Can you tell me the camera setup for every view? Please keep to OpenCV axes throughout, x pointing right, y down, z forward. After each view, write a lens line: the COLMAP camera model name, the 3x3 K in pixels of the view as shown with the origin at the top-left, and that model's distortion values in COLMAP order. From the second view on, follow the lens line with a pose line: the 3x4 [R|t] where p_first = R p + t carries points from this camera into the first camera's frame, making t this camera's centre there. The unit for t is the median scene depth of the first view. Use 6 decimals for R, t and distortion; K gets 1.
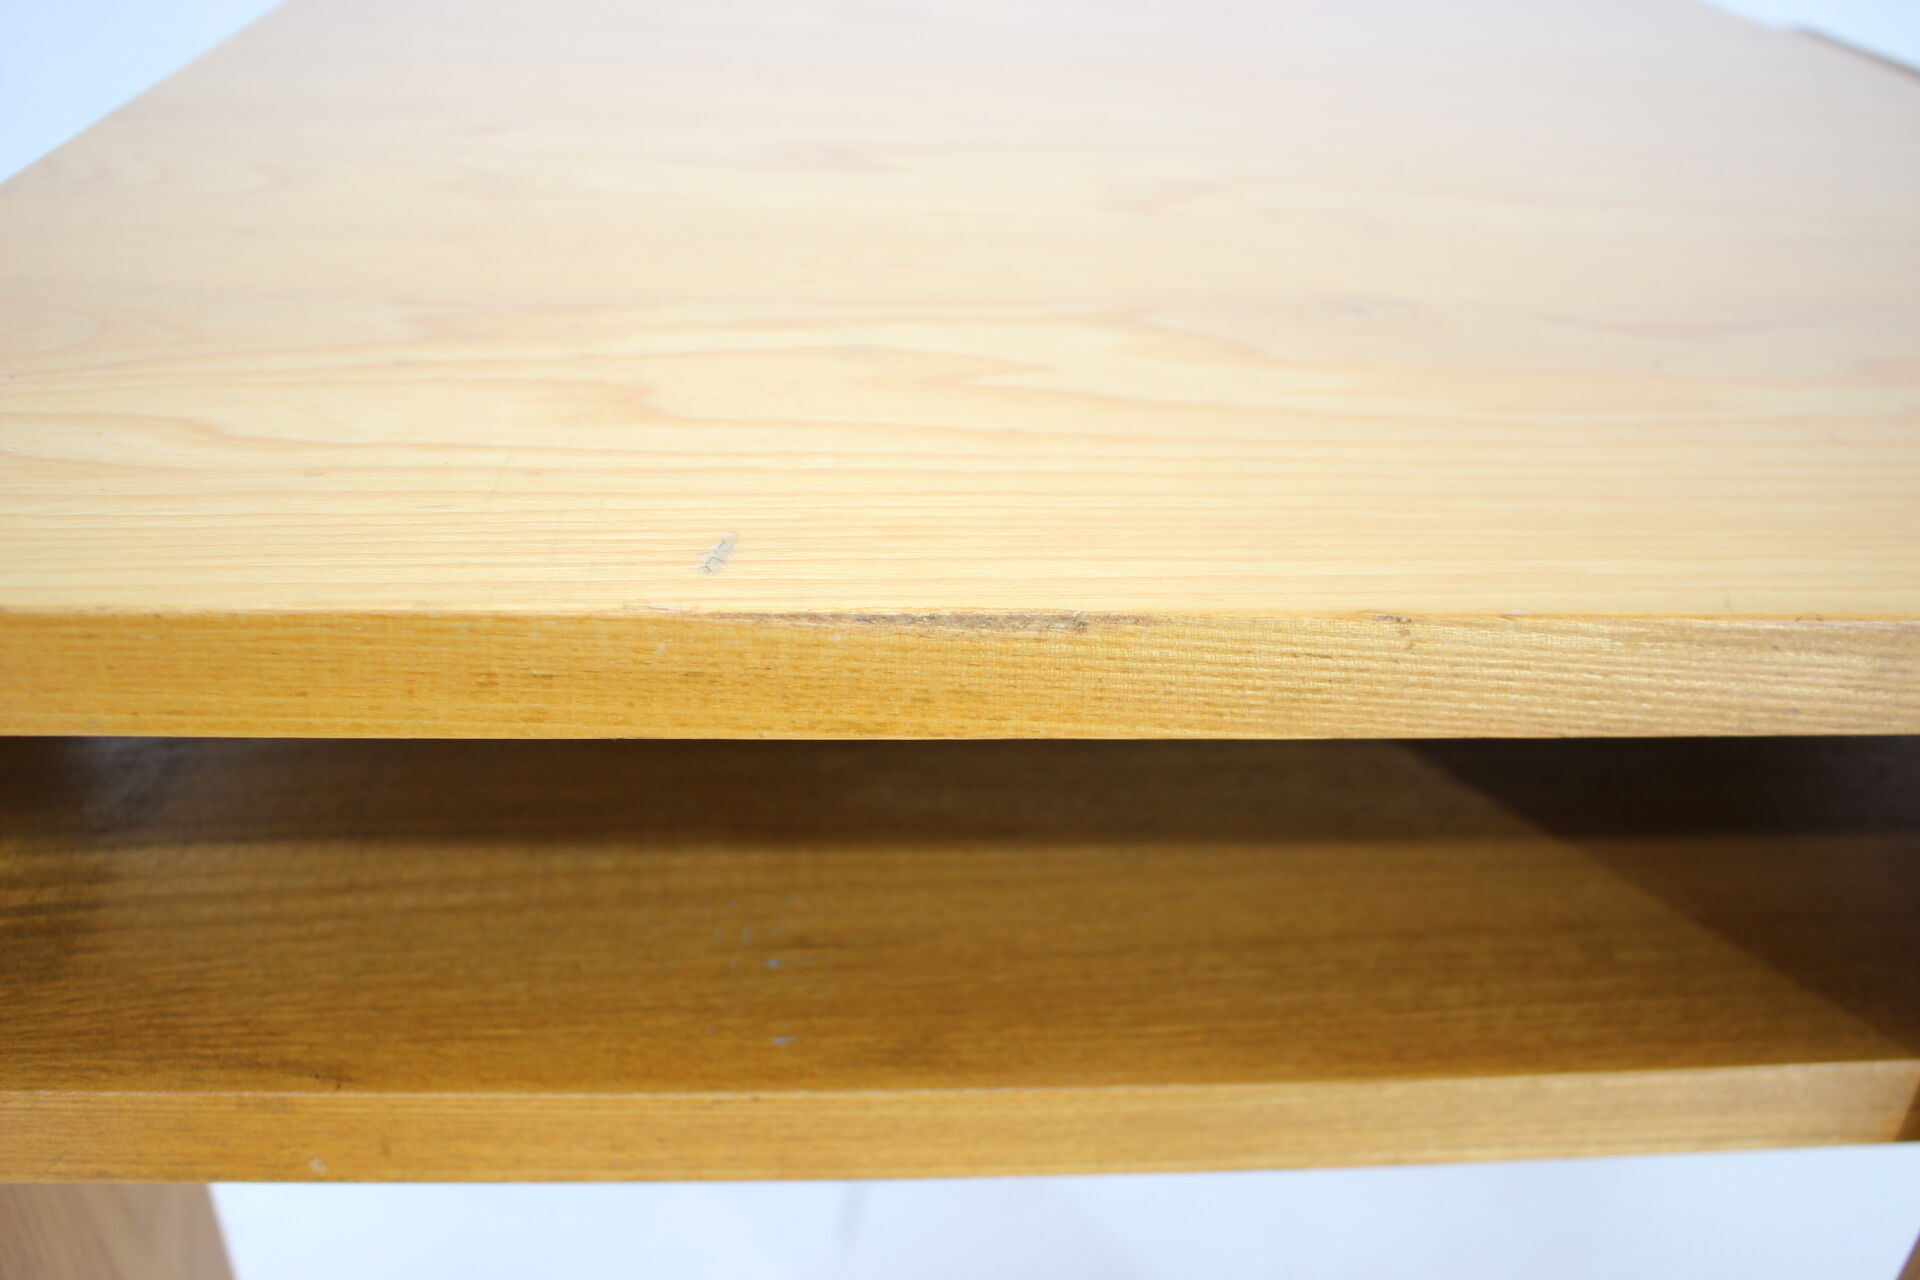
lens RADIAL K [[1713.3, 0, 959.5], [0, 1713.3, 700.4], [0, 0, 1]] dist [-0.108280, 0.001419]
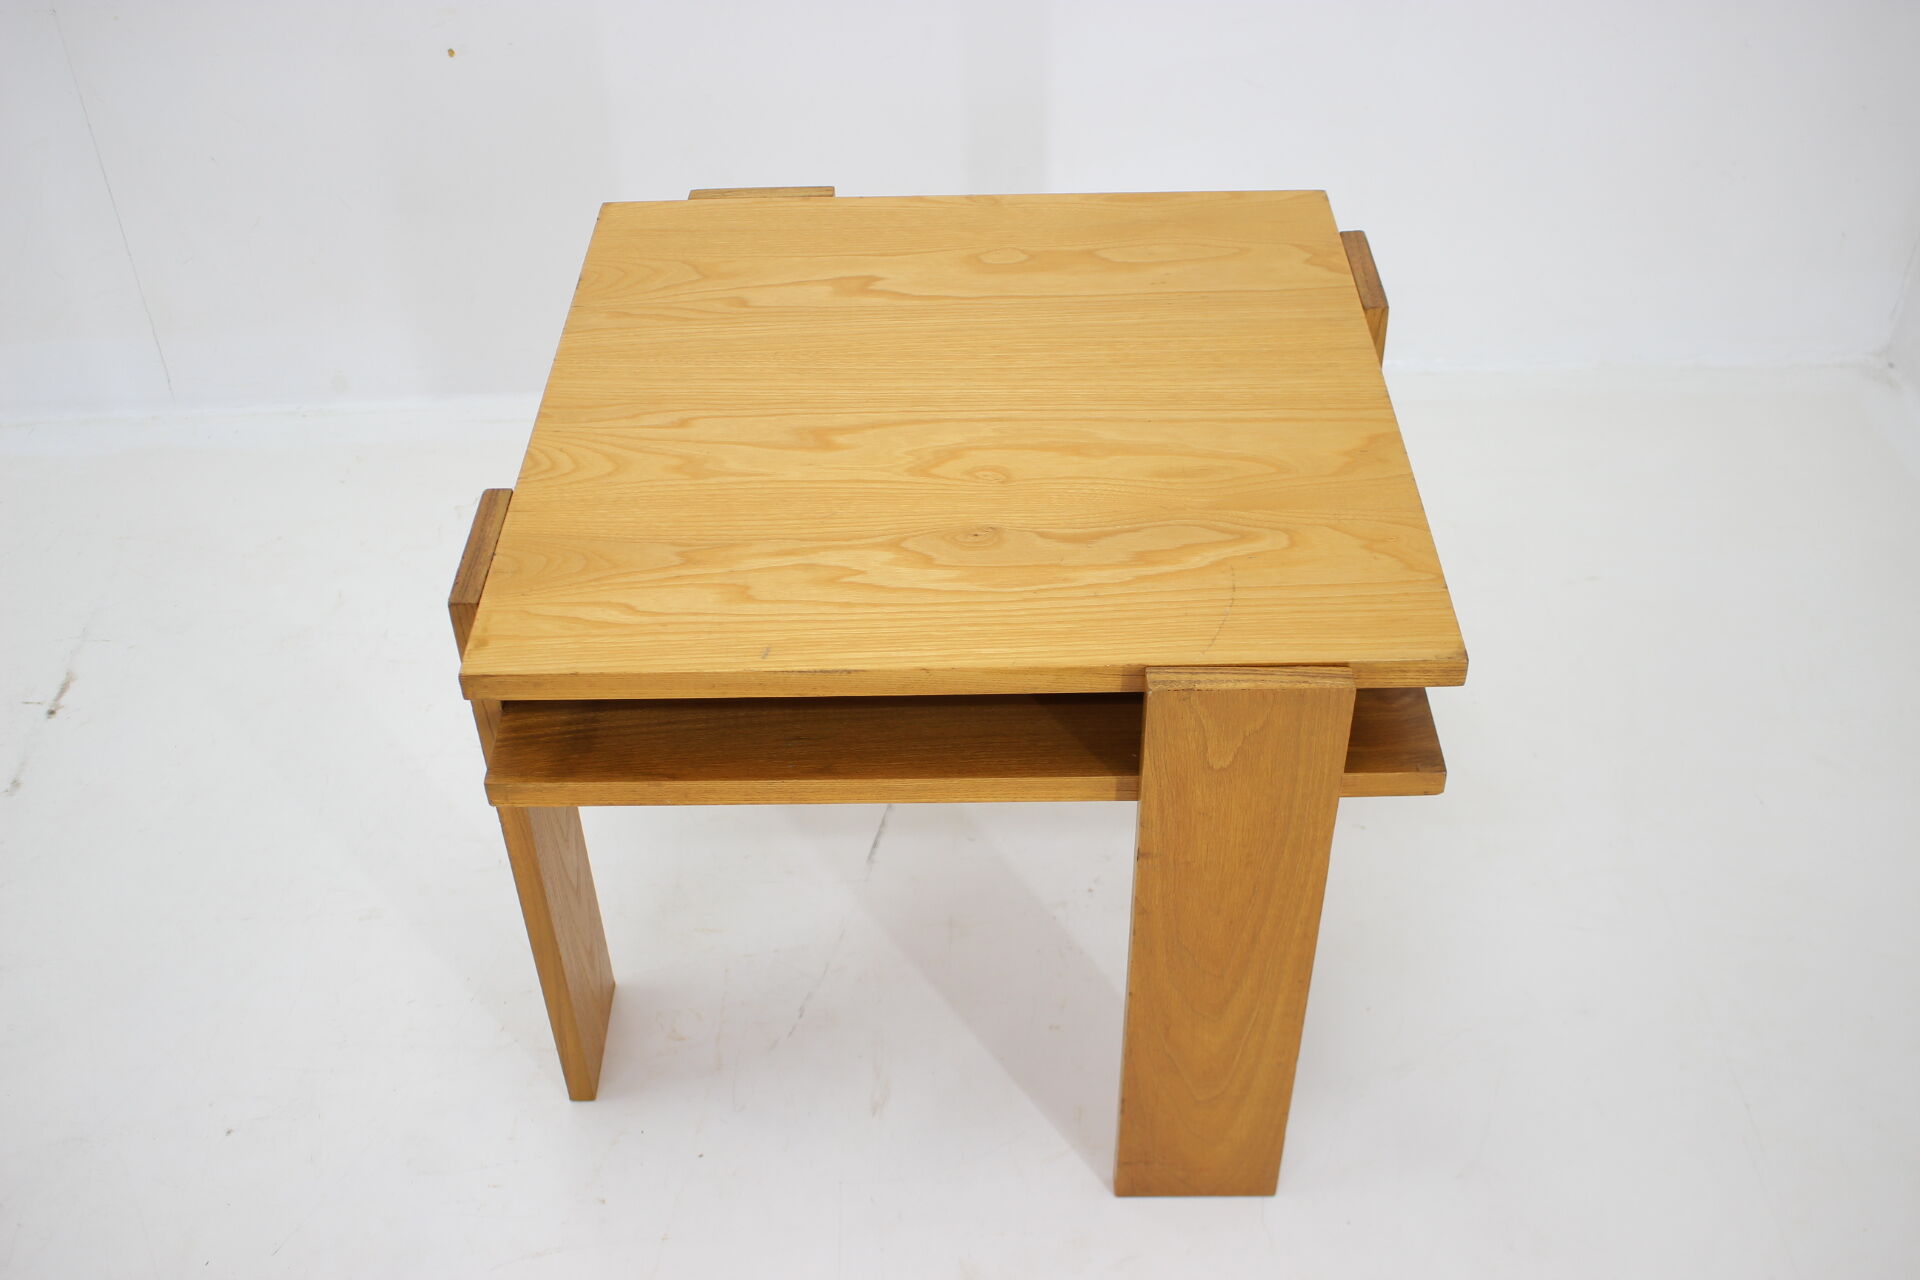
lens RADIAL K [[2046.4, 0, 960.0], [0, 2046.4, 640.0], [0, 0, 1]] dist [-0.097127, 0.004541]
pose [[0.995090, -0.004306, -0.098883, 0.699508], [0.018997, 0.988789, 0.148108, -0.719980], [0.097137, -0.149259, 0.984015, -3.279135]]
